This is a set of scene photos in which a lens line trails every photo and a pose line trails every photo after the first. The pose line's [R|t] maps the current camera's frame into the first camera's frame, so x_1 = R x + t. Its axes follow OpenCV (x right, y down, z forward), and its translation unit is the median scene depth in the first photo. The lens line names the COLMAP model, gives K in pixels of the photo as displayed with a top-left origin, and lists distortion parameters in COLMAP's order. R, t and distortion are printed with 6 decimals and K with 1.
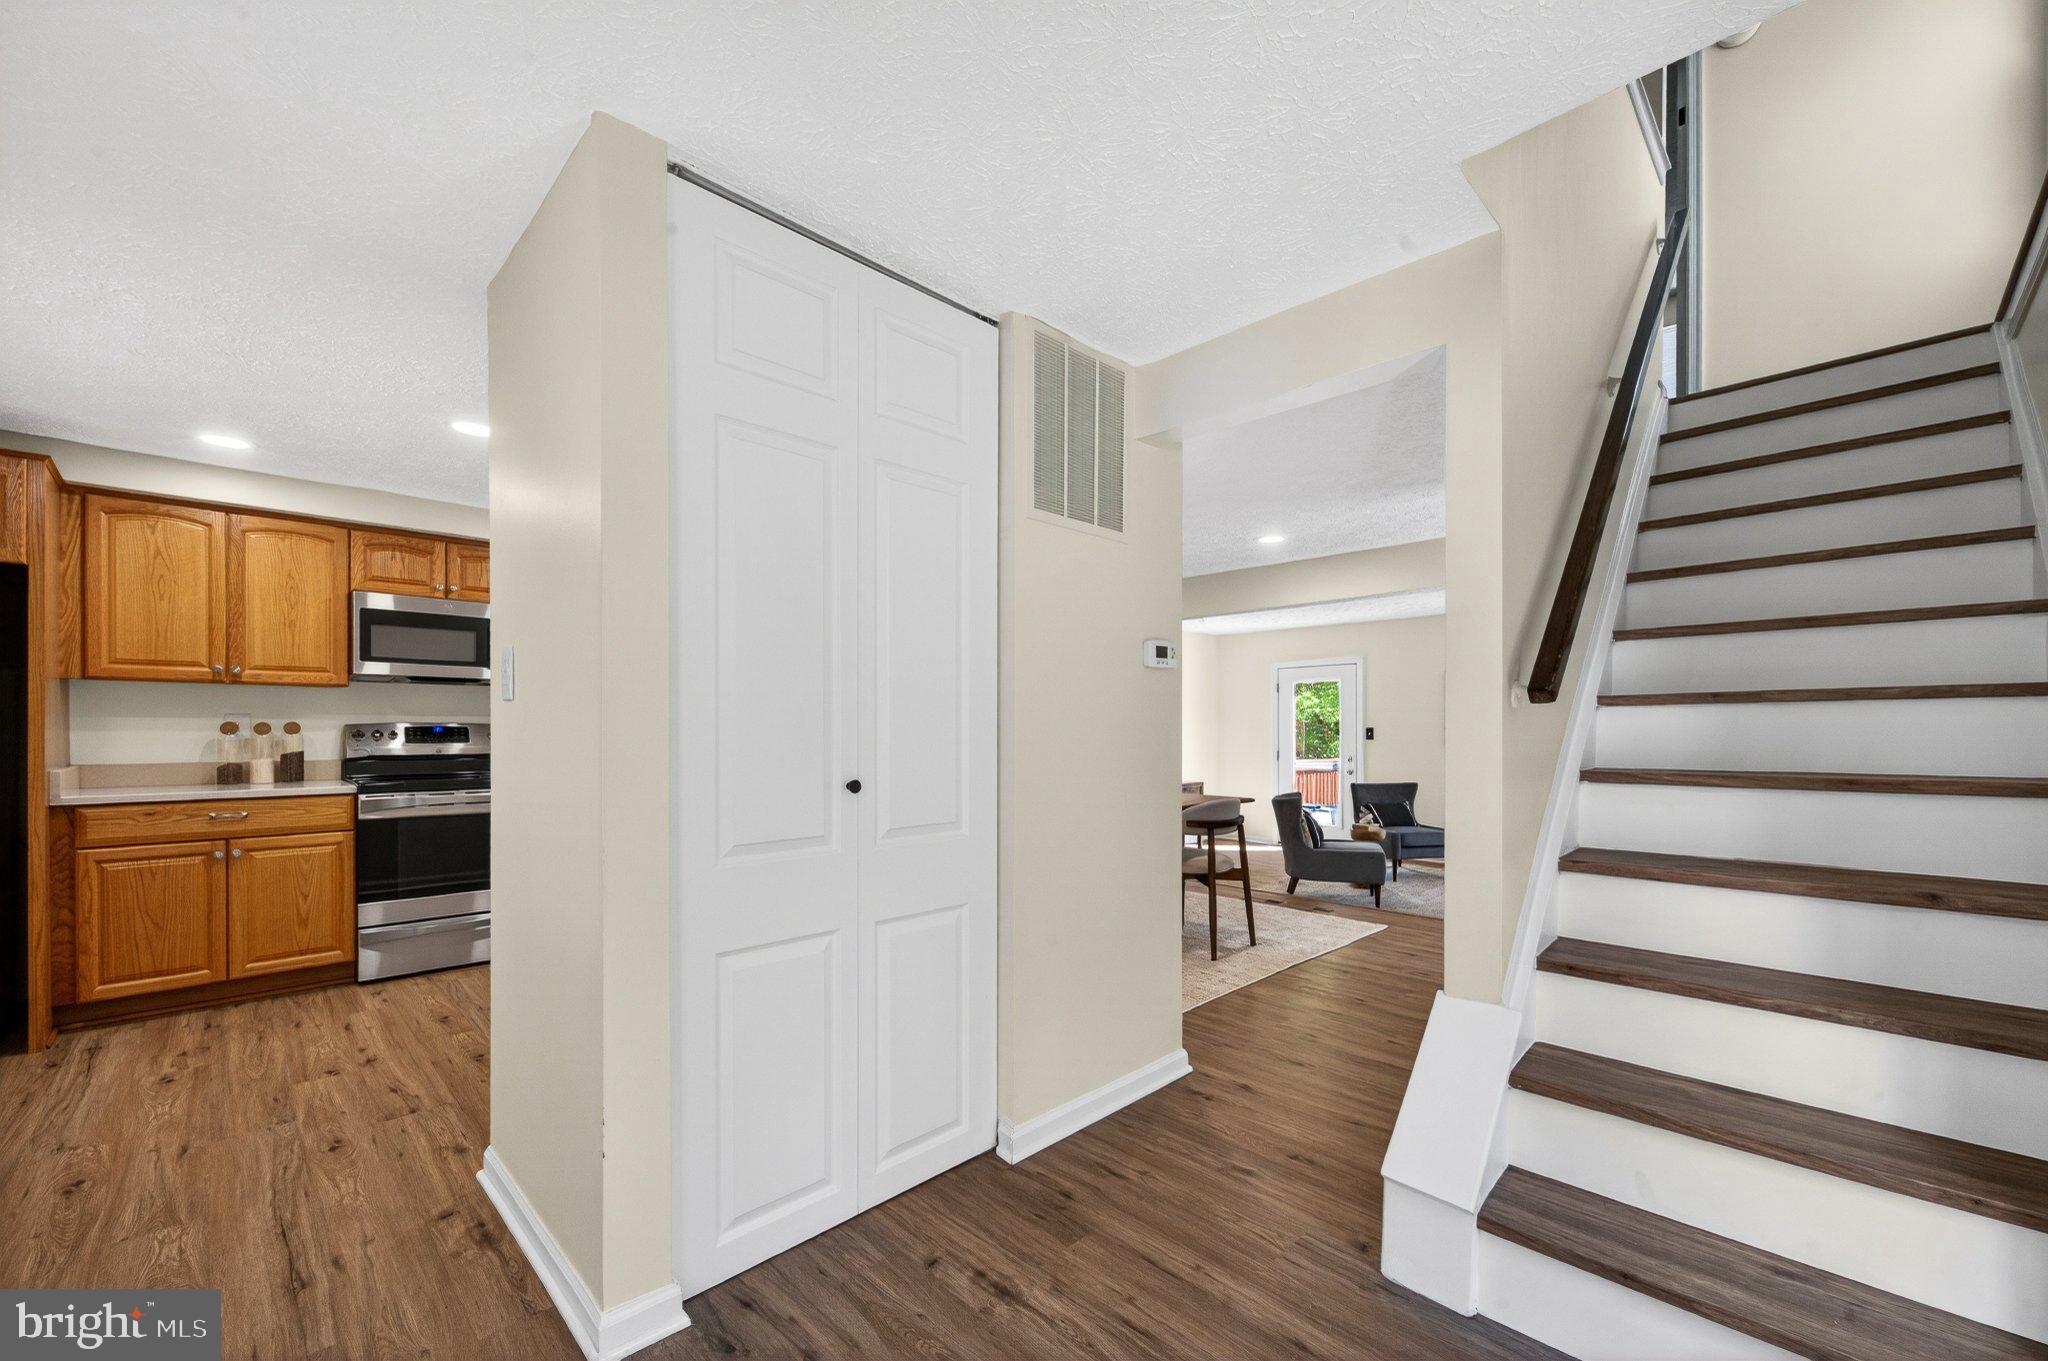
lens RADIAL K [[811.0, 0, 1007.6], [0, 811.0, 730.7], [0, 0, 1]] dist [0.004376, -0.000497]
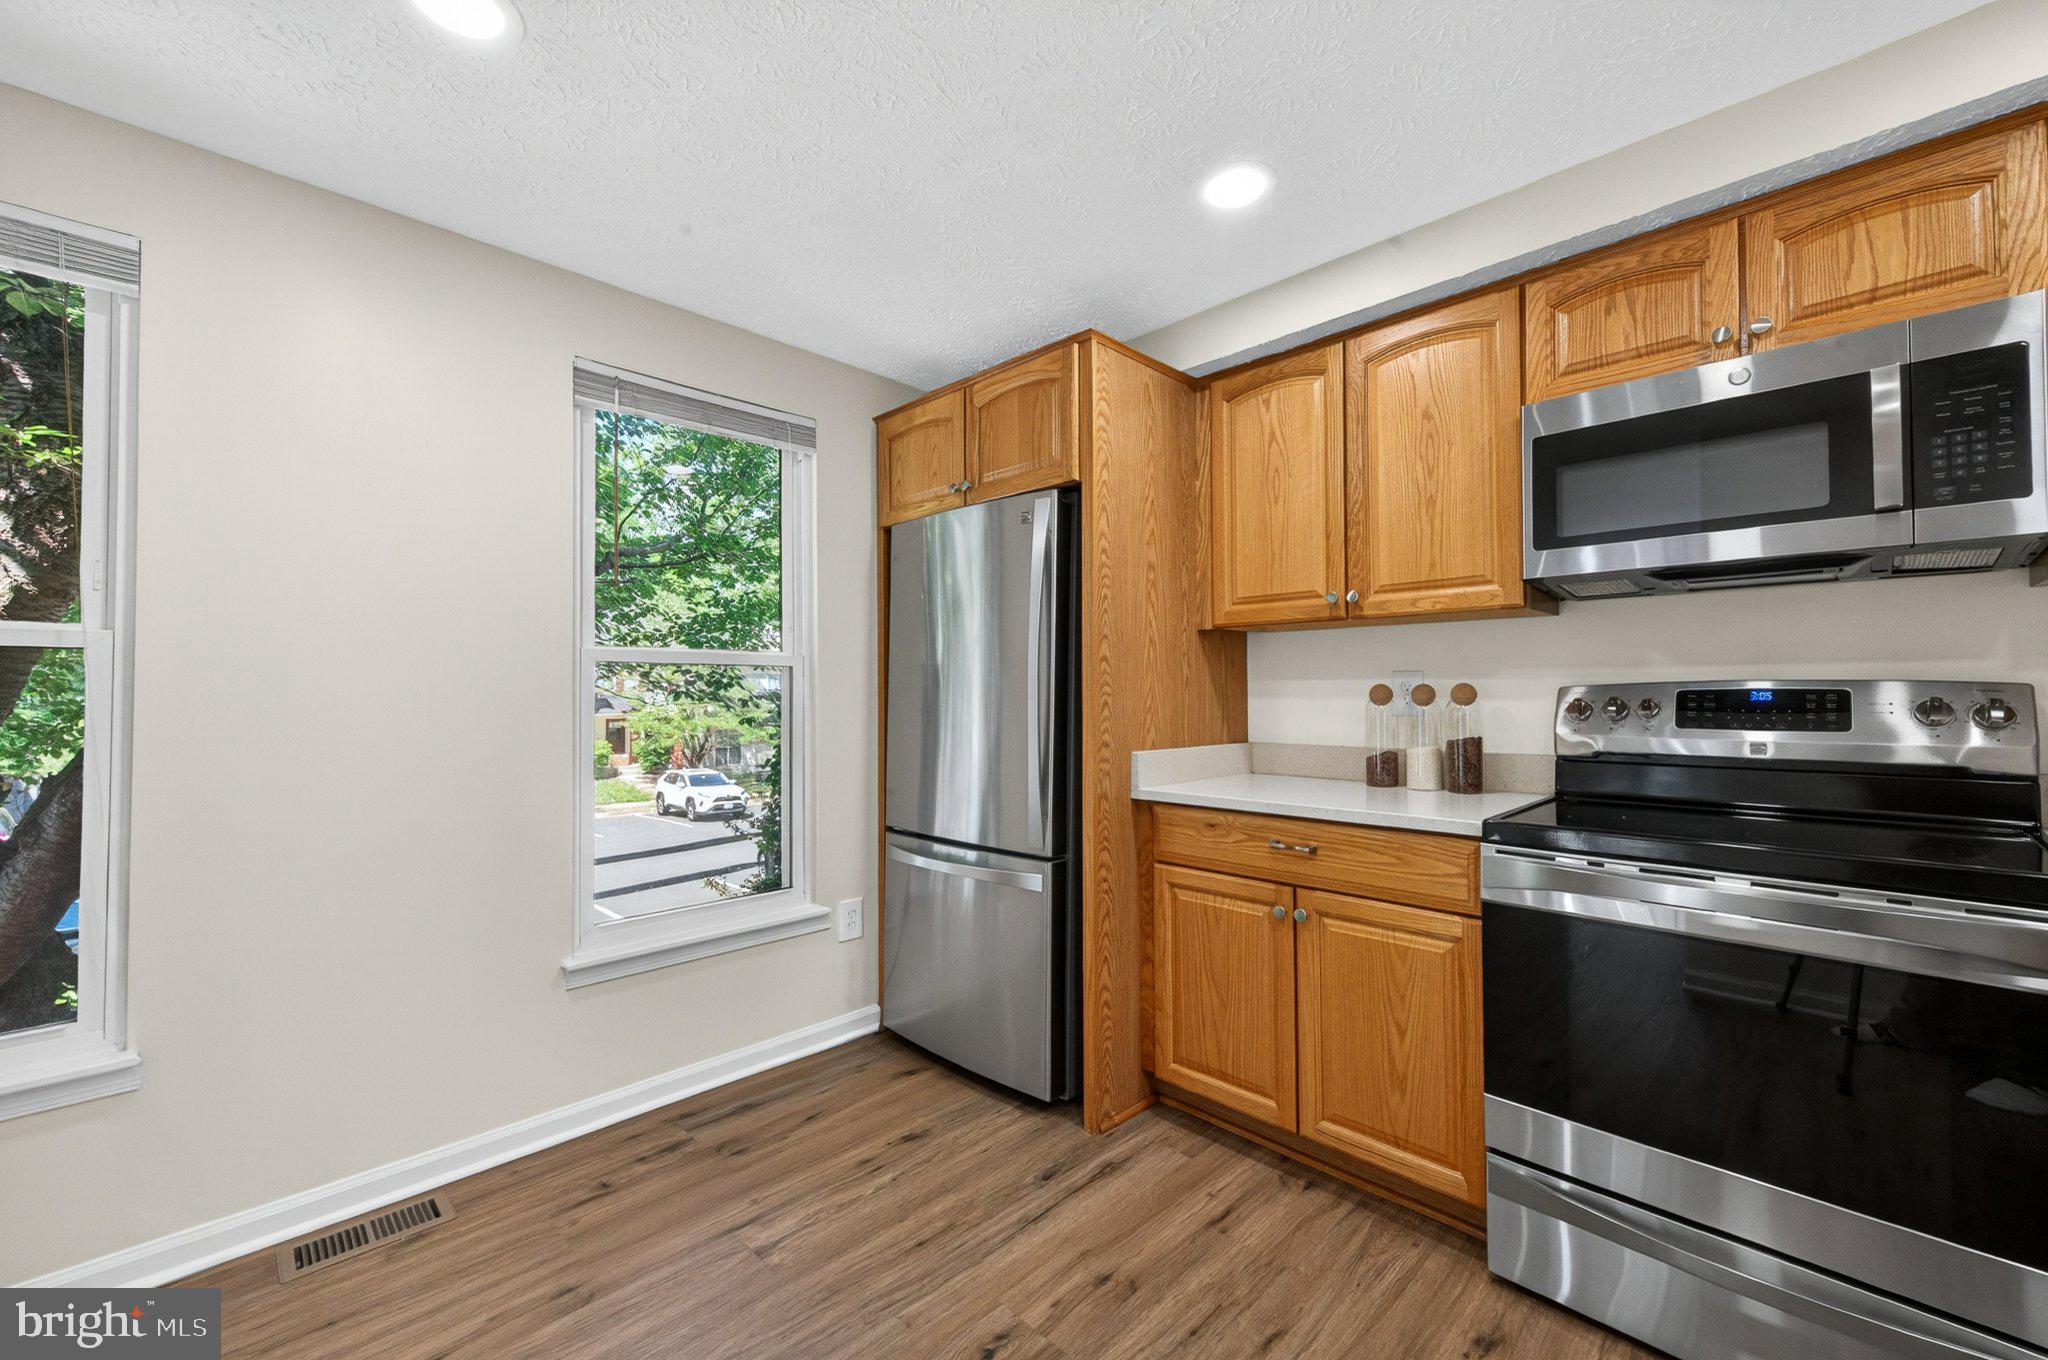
lens RADIAL K [[811.0, 0, 1026.5], [0, 811.0, 679.2], [0, 0, 1]] dist [0.004376, -0.000497]
pose [[0.014292, -0.021257, -0.999672, -0.354505], [0.001015, 0.999774, -0.021245, -0.002033], [0.999897, -0.000711, 0.014310, 0.745233]]
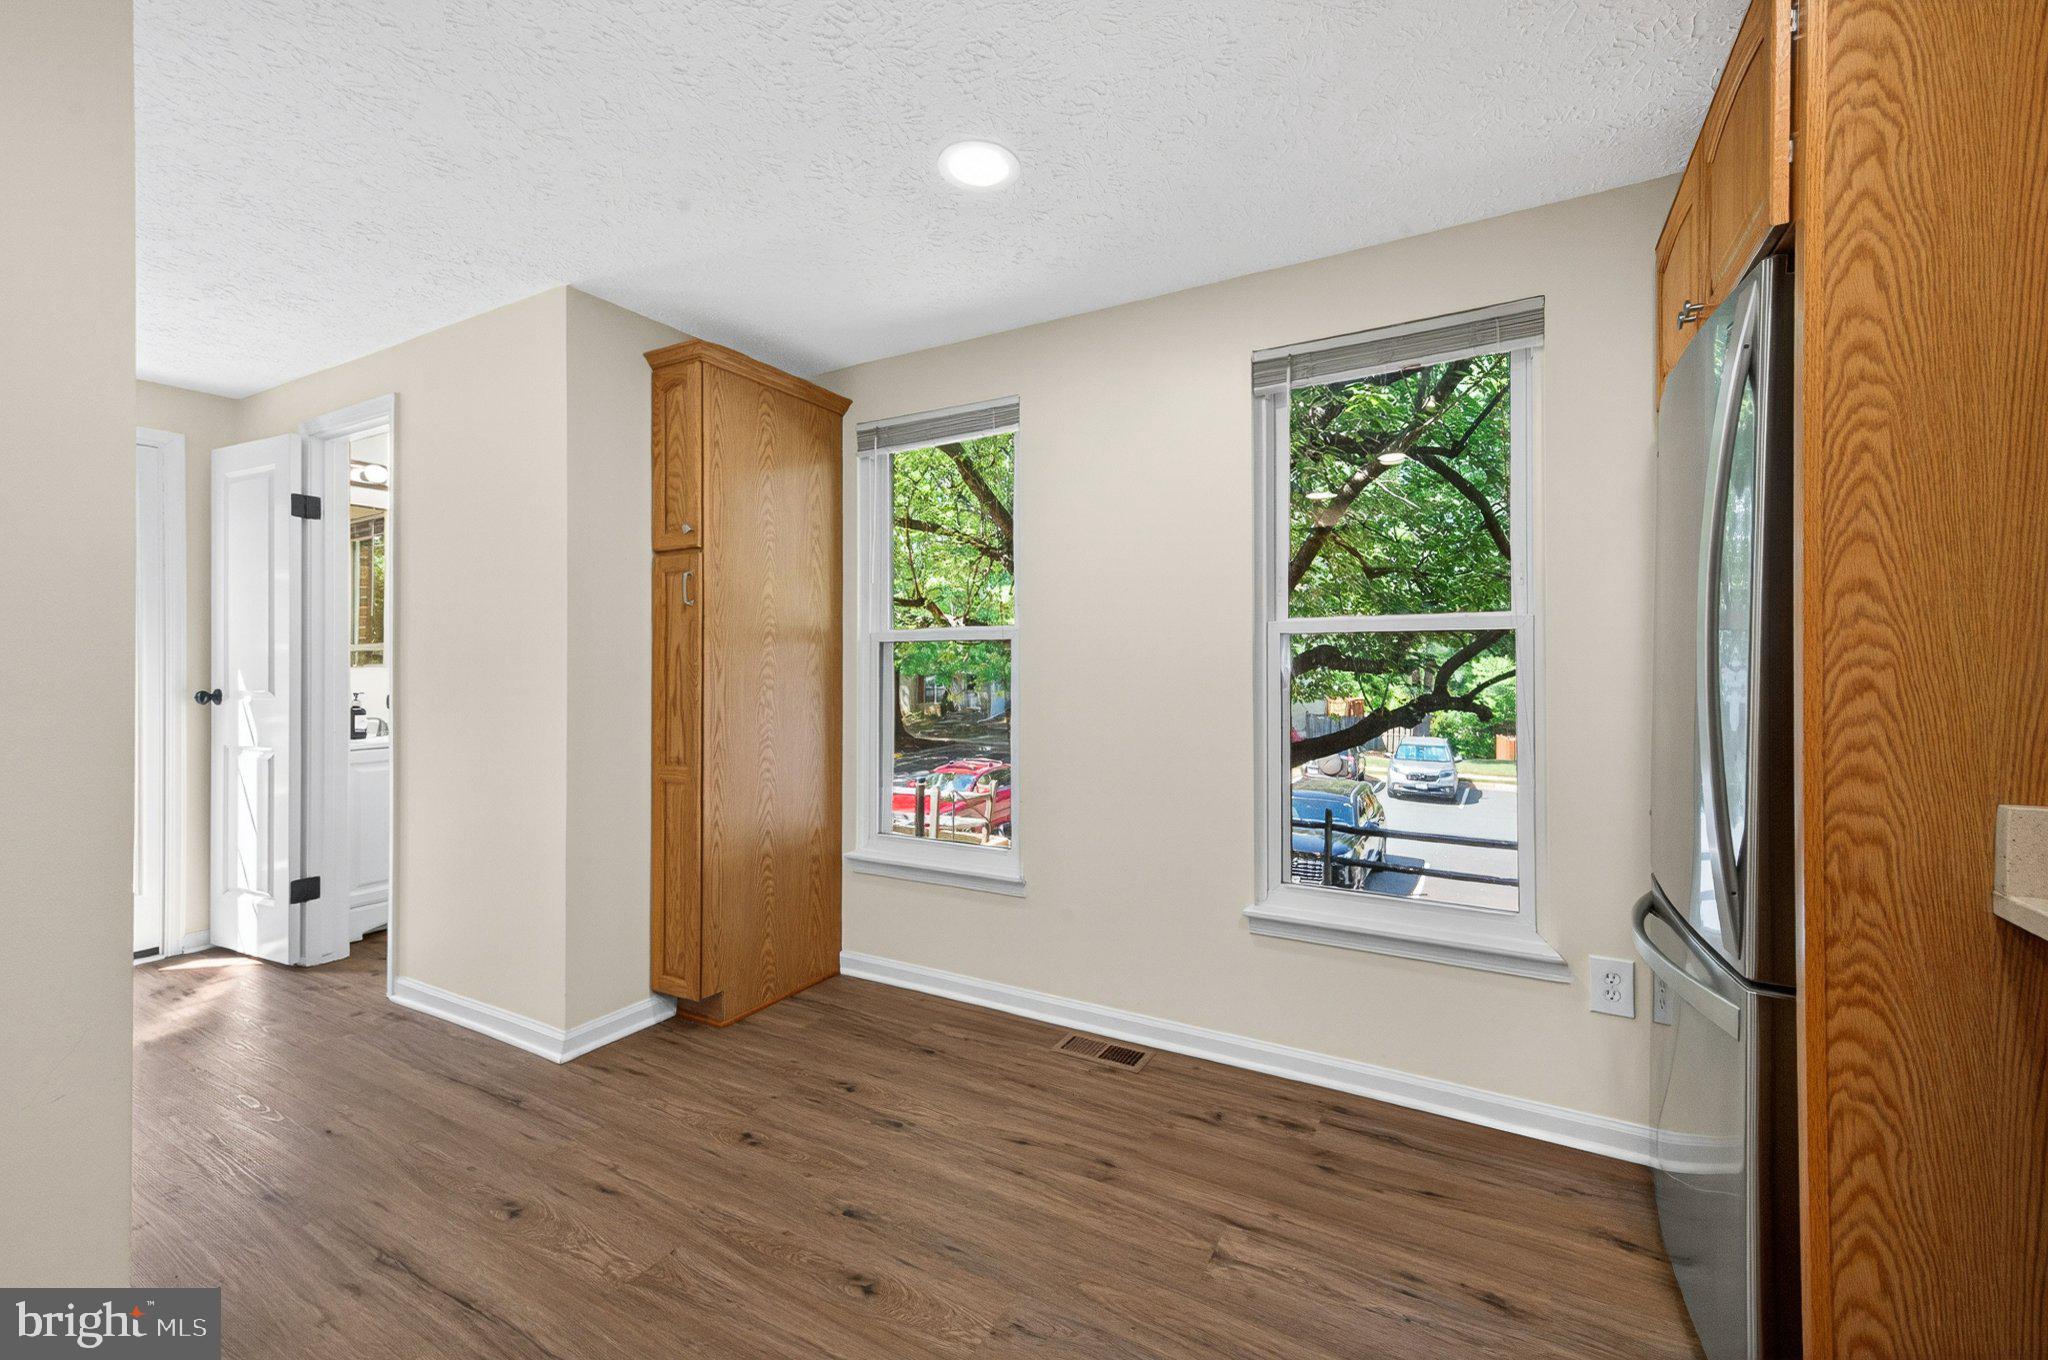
lens RADIAL K [[811.0, 0, 1058.8], [0, 811.0, 662.3], [0, 0, 1]] dist [0.004376, -0.000497]
pose [[-0.955331, -0.002117, -0.295529, -0.621090], [-0.000754, 0.999989, -0.004728, -0.002445], [0.295536, -0.004294, -0.955322, 0.998758]]
